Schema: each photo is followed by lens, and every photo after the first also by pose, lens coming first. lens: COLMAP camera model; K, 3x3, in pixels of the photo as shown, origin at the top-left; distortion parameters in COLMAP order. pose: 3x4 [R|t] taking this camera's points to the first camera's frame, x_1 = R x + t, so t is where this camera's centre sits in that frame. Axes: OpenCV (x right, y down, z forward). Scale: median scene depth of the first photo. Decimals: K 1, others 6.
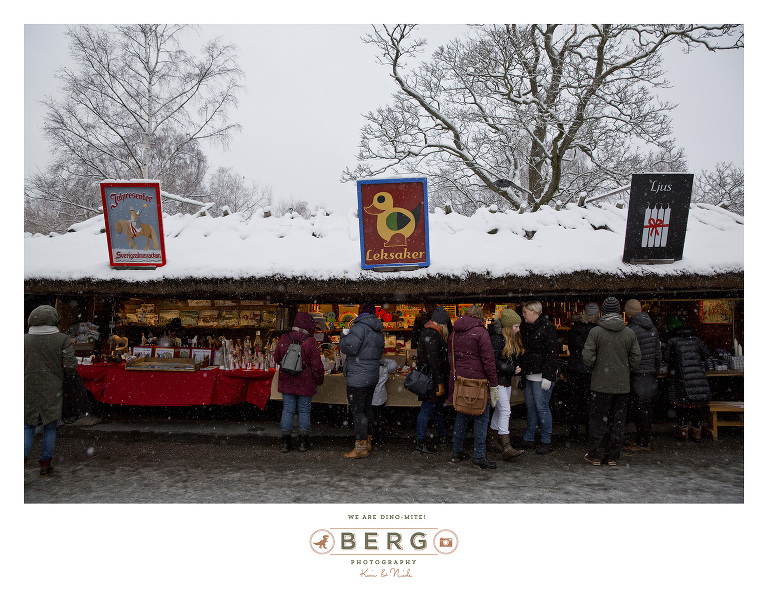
lens RADIAL K [[544.6, 0, 385.8], [0, 544.6, 293.4], [0, 0, 1]] dist [0.009204, 0.001790]
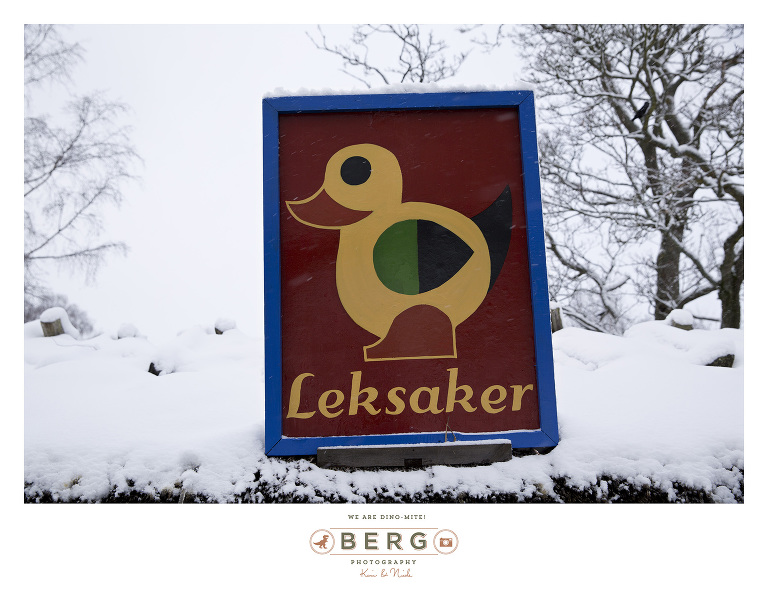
lens RADIAL K [[670.3, 0, 382.1], [0, 670.3, 294.4], [0, 0, 1]] dist [-0.012738, -0.003117]
pose [[0.999855, 0.012757, -0.011237, 0.007839], [-0.016122, 0.921231, -0.388681, 0.002557], [0.005393, 0.388806, 0.921304, 0.712813]]
